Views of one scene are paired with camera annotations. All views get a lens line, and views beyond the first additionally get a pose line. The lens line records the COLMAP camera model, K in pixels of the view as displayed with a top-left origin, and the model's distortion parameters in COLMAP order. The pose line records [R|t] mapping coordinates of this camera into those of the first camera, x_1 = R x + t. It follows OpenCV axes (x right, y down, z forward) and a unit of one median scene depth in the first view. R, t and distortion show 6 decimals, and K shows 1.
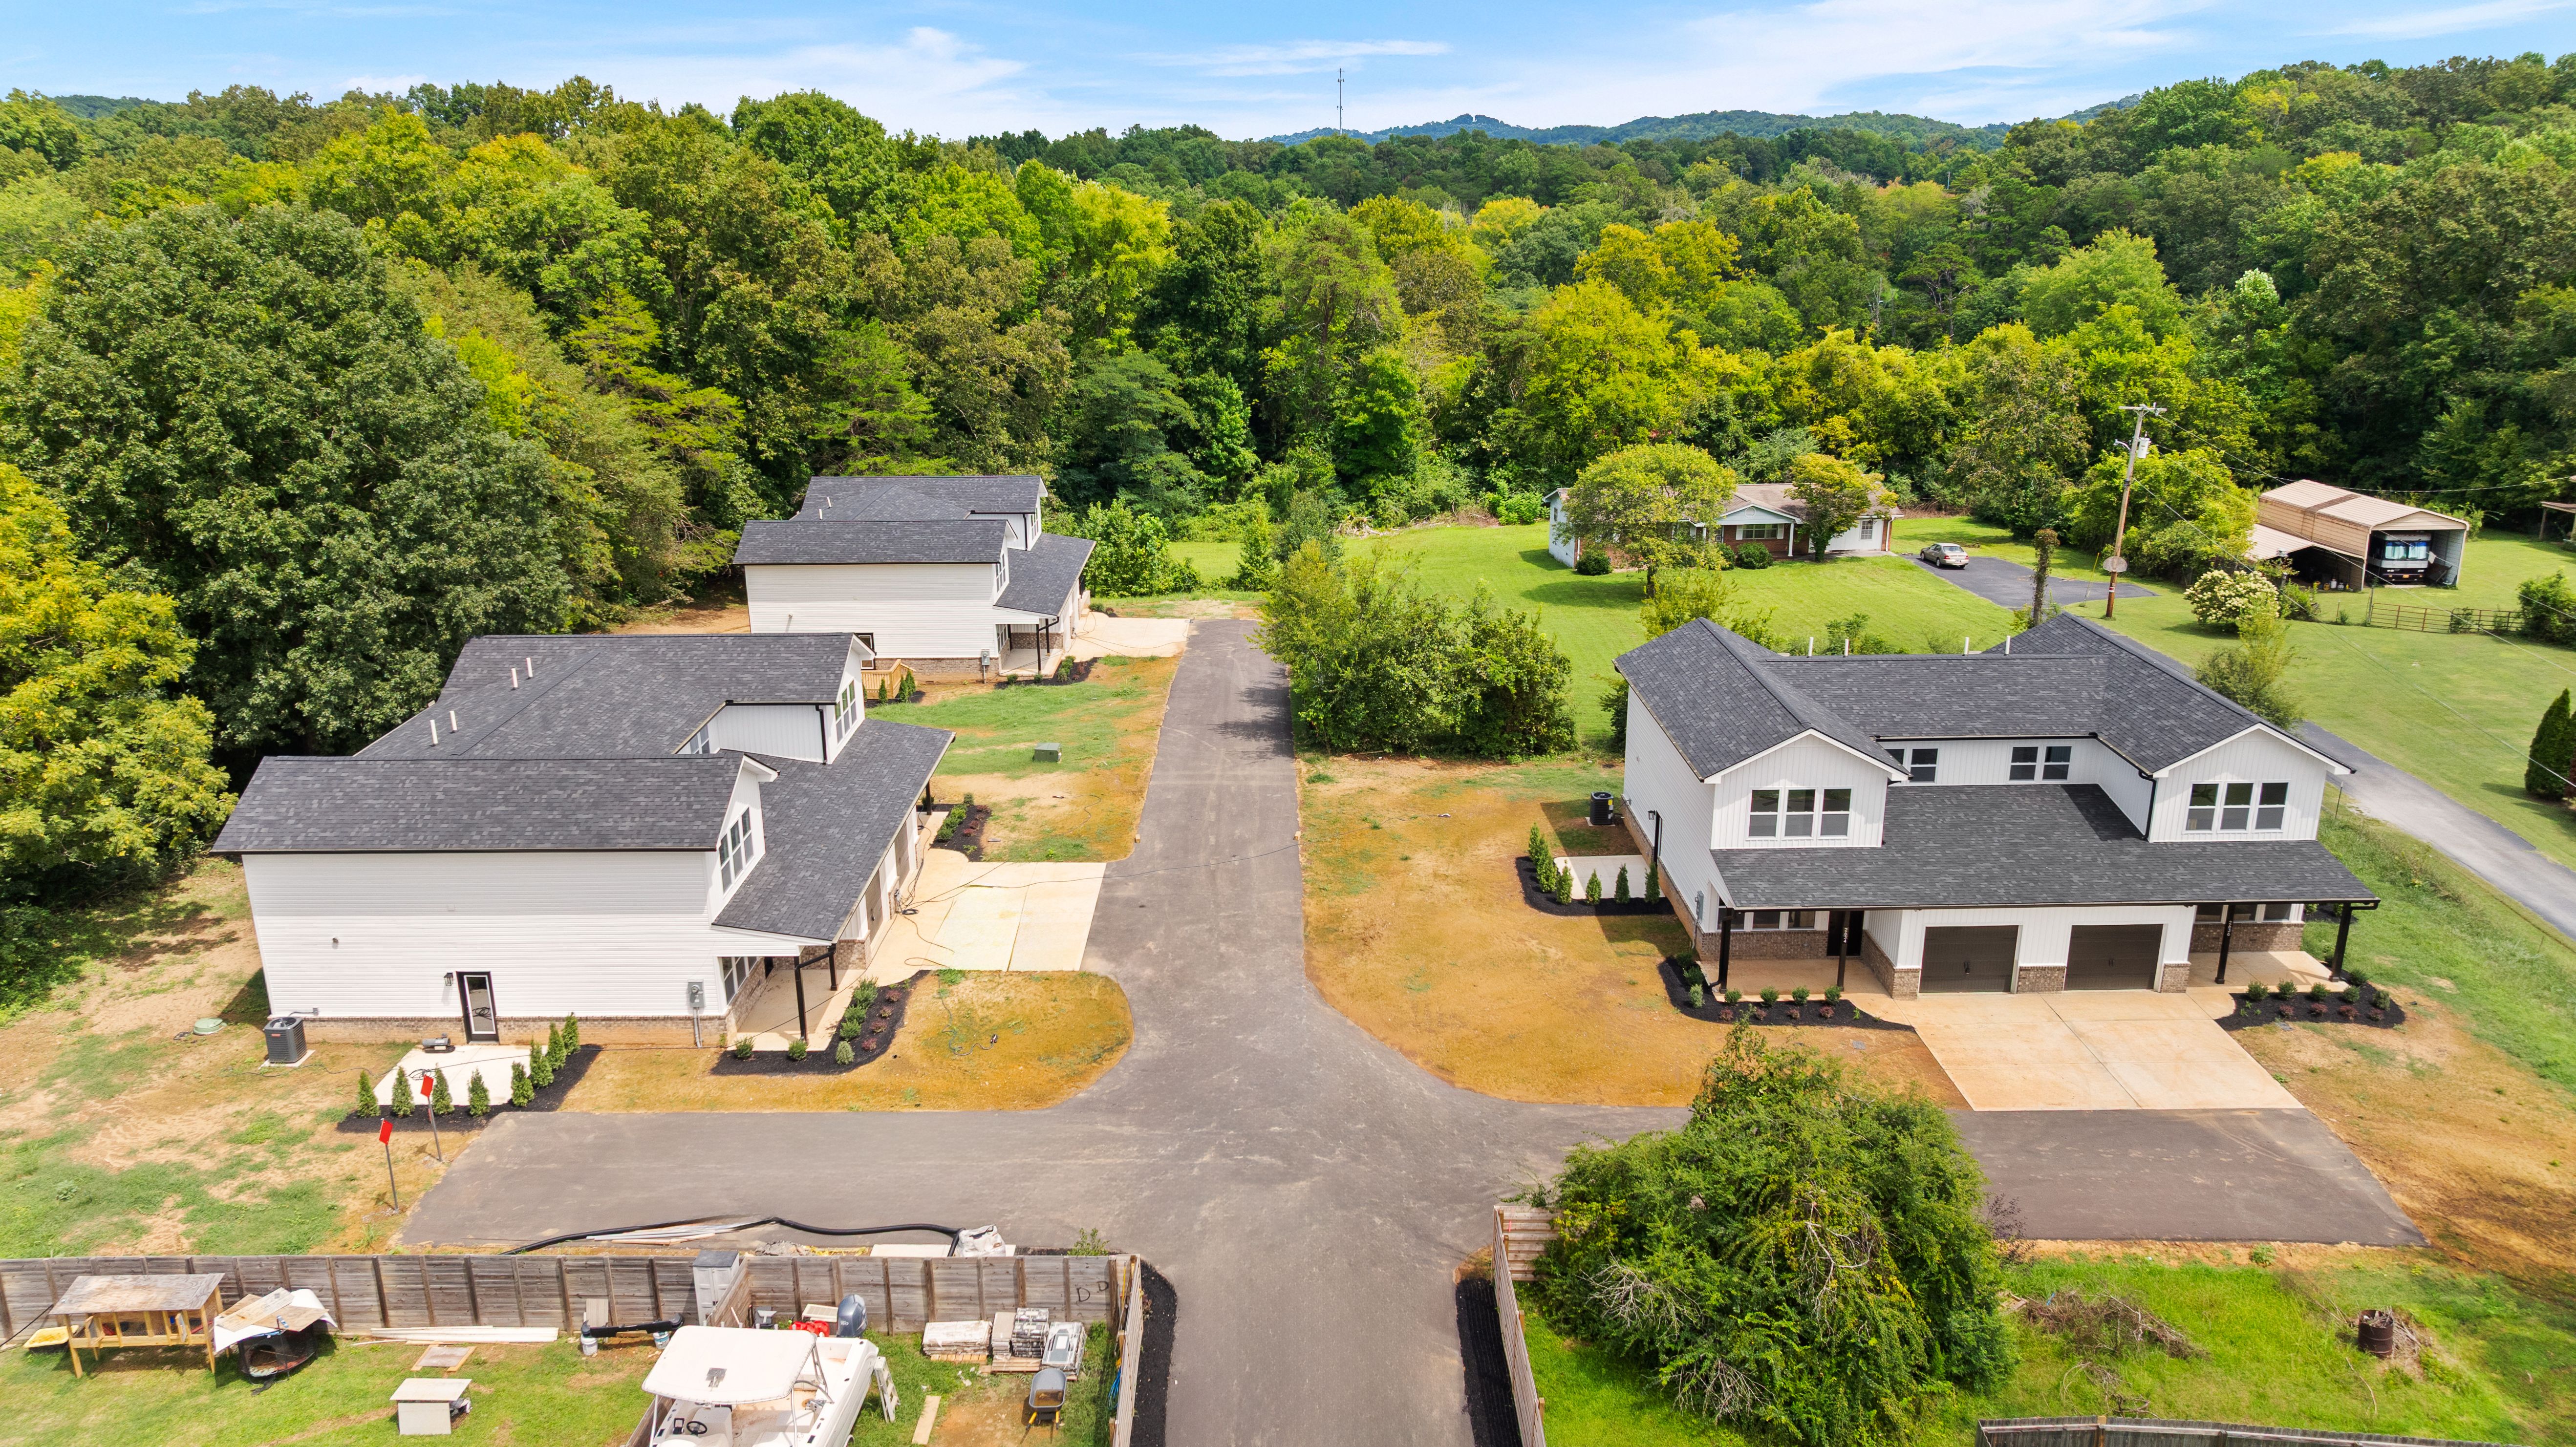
lens RADIAL K [[1856.1, 0, 1297.9], [0, 1856.1, 742.6], [0, 0, 1]] dist [-0.019154, -0.003397]
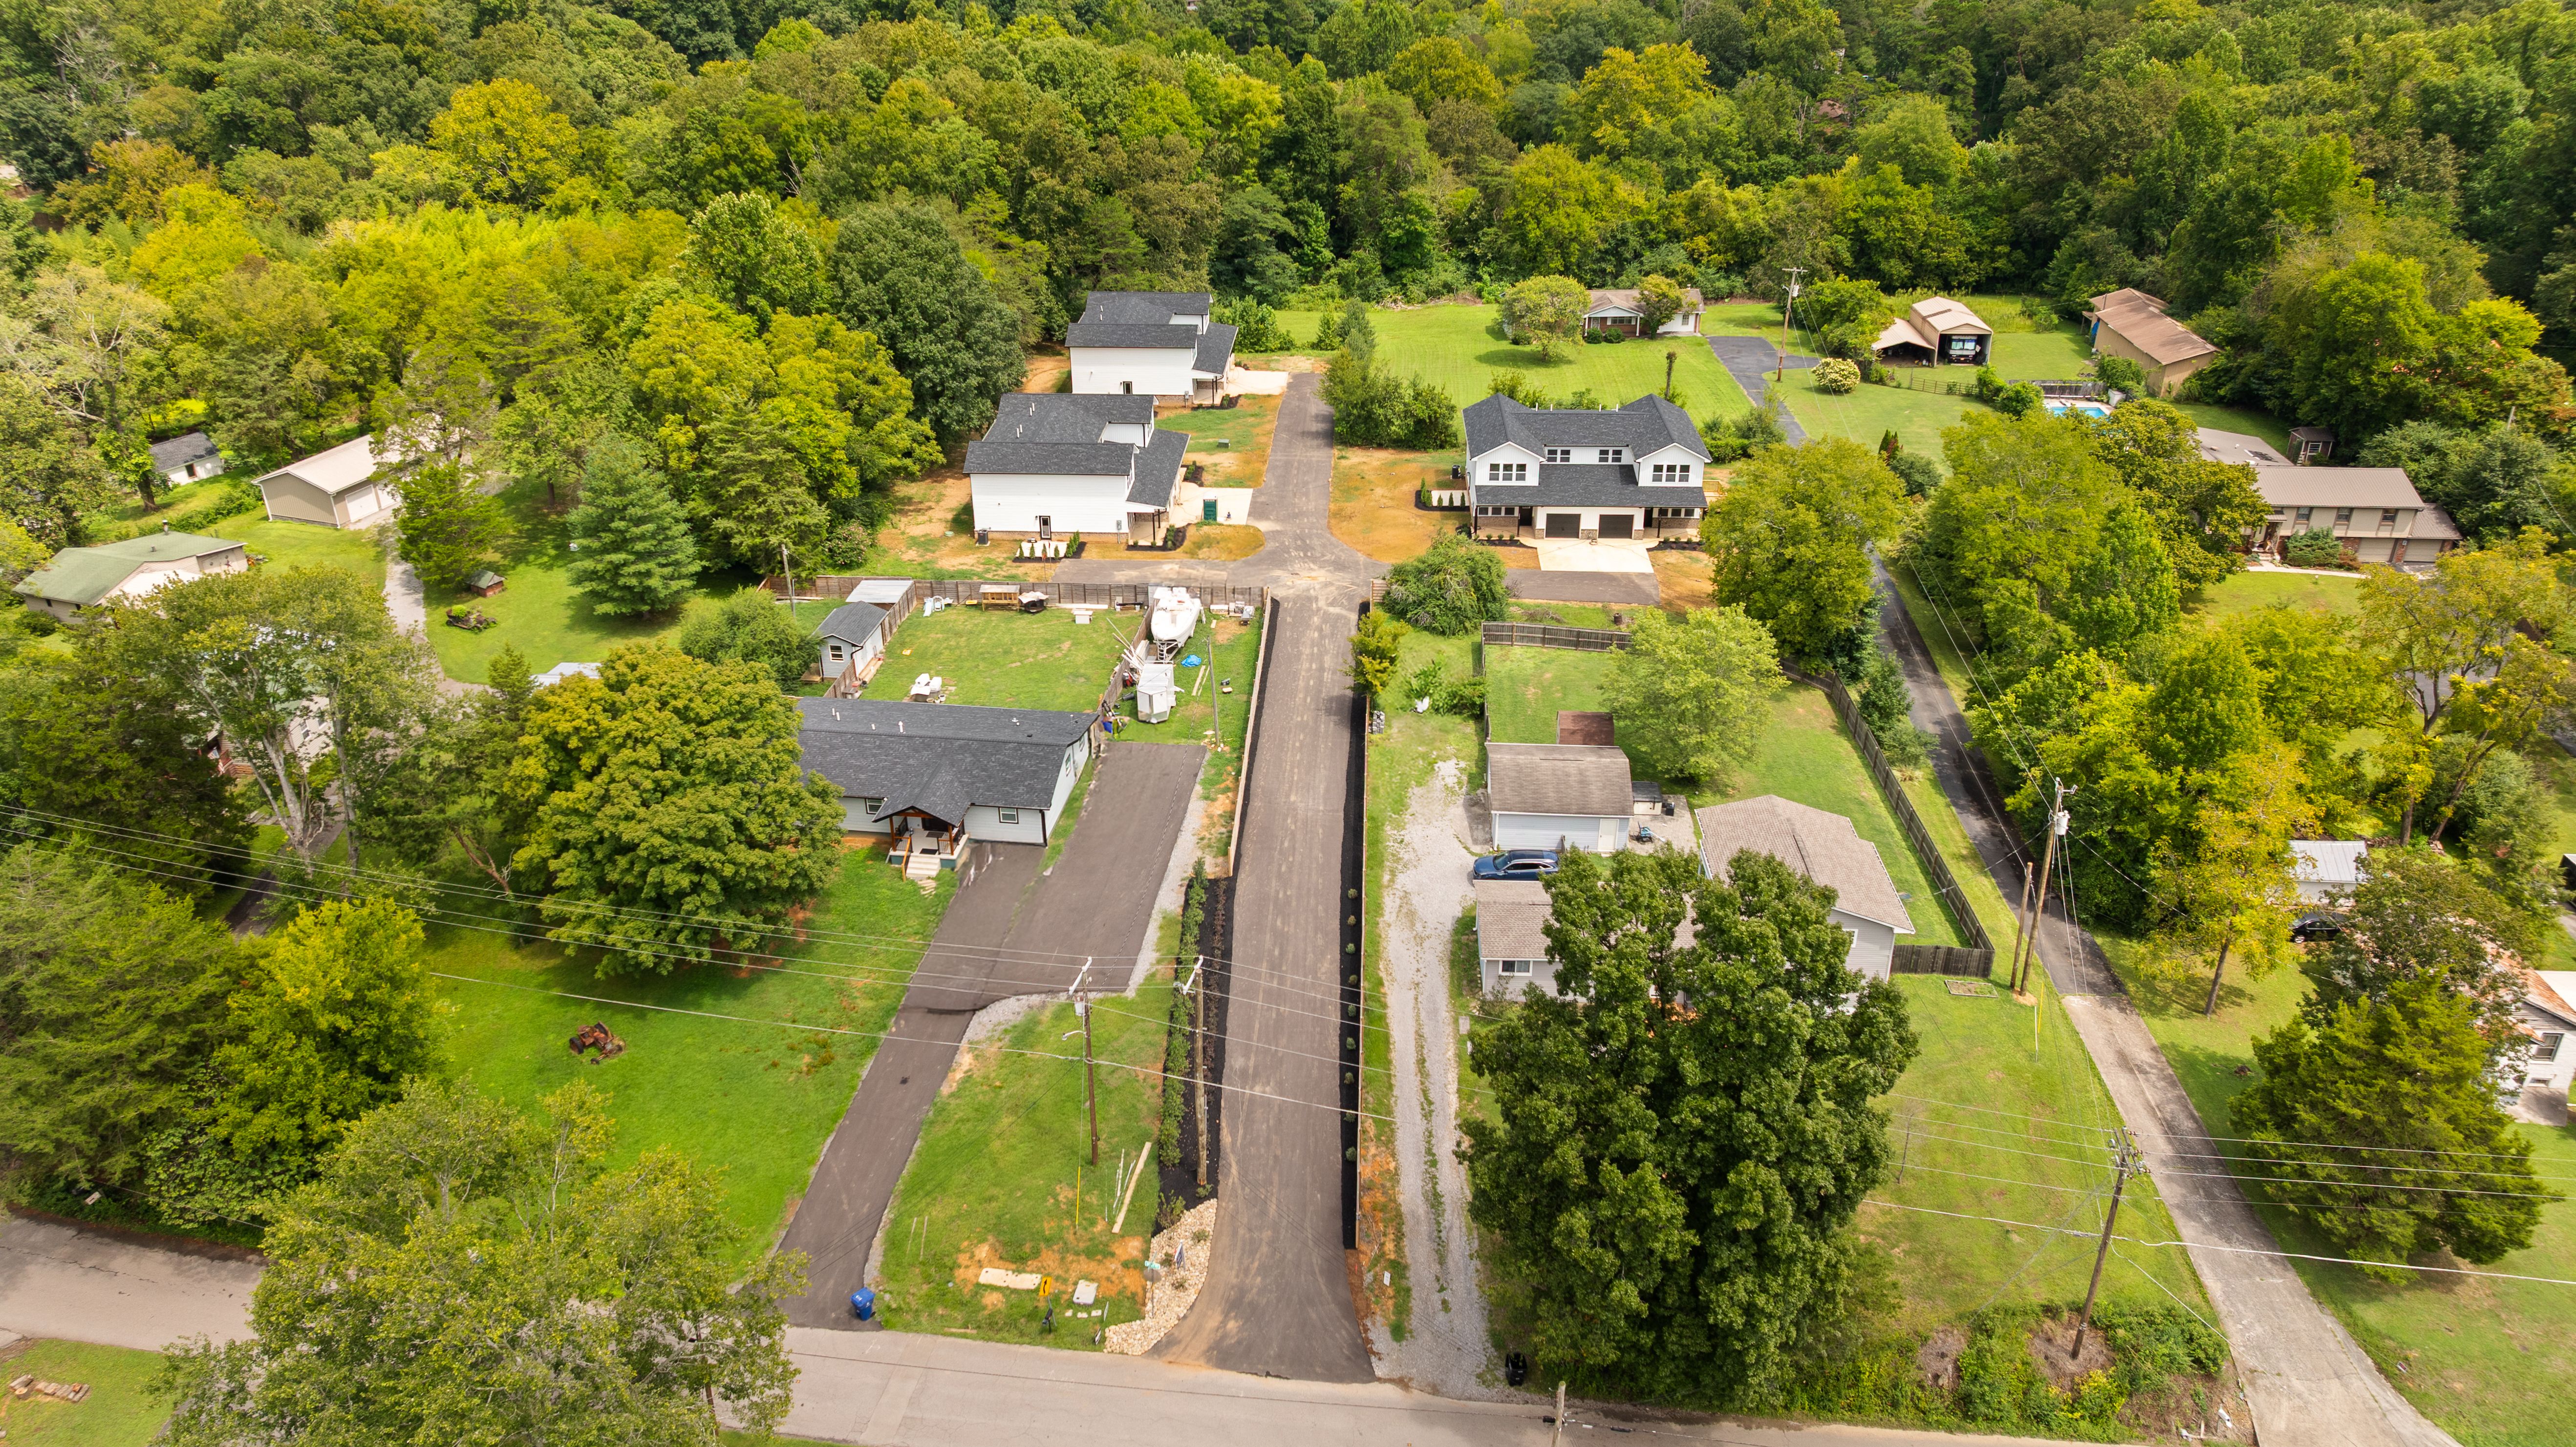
lens RADIAL K [[1856.1, 0, 1280.8], [0, 1856.1, 721.7], [0, 0, 1]] dist [-0.019154, -0.003397]
pose [[0.997914, 0.028571, -0.057899, 0.049718], [-0.019215, 0.987549, 0.156136, -0.009391], [0.061639, -0.154698, 0.986037, -0.852430]]
